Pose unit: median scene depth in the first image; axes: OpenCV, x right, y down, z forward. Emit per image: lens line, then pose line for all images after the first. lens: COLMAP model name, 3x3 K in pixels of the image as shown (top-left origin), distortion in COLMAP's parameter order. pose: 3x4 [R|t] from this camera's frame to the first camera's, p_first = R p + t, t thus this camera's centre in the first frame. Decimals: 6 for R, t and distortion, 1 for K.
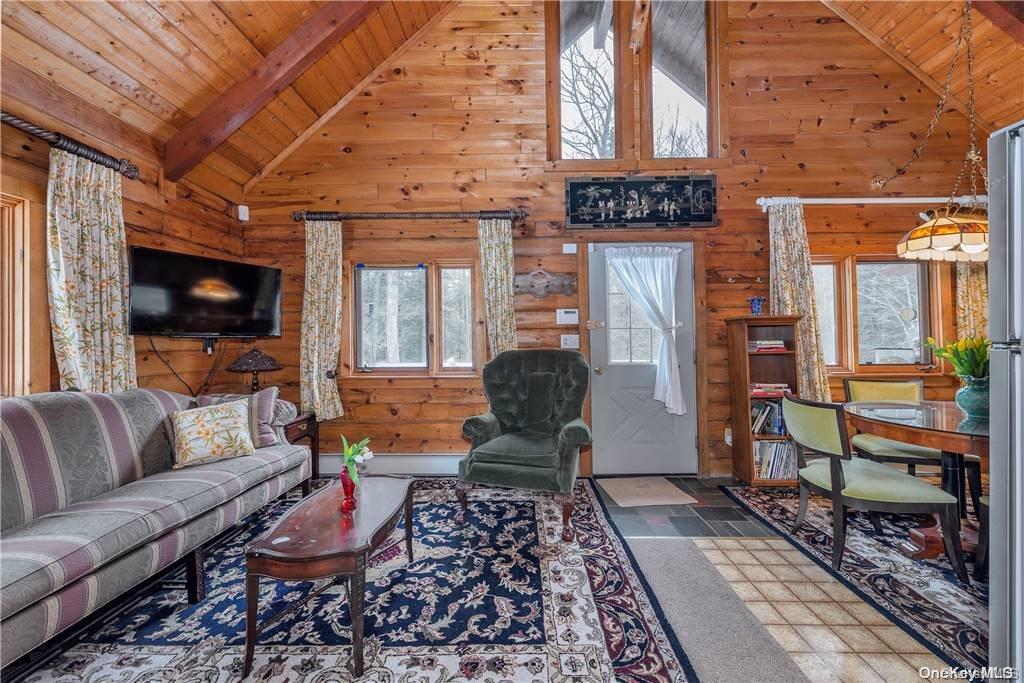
lens RADIAL K [[385.7, 0, 512.0], [0, 385.7, 341.5], [0, 0, 1]] dist [0.008729, -0.003156]
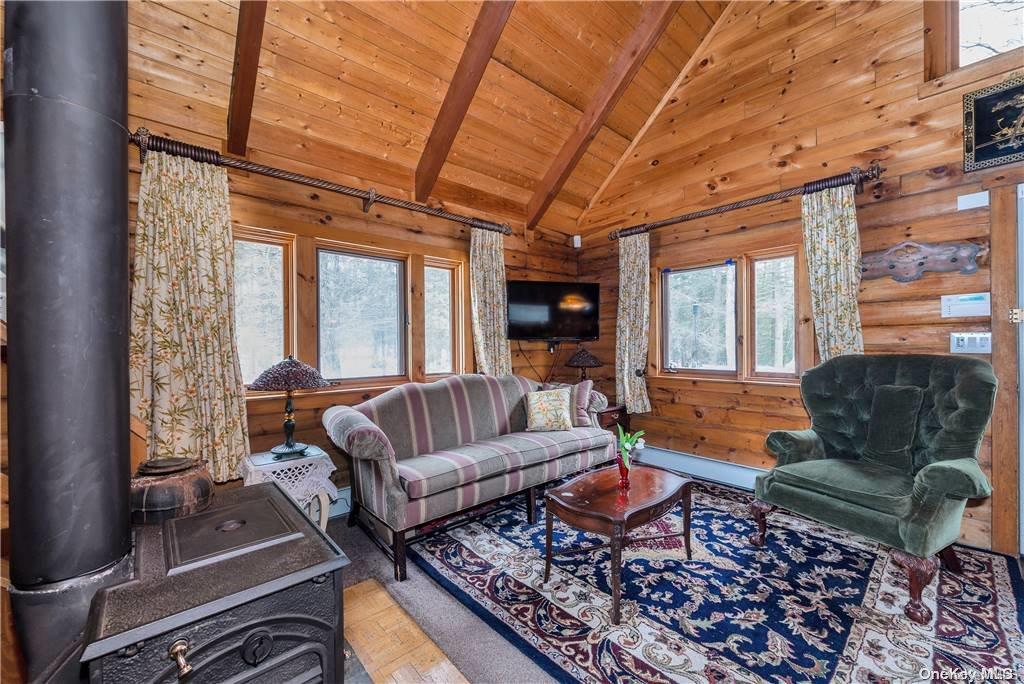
lens RADIAL K [[400.1, 0, 543.6], [0, 400.1, 355.2], [0, 0, 1]] dist [0.009271, -0.003807]
pose [[0.707304, 0.019765, -0.706633, 0.176781], [0.002578, 0.999530, 0.030537, -0.002056], [0.706905, -0.023421, 0.706921, -0.007453]]
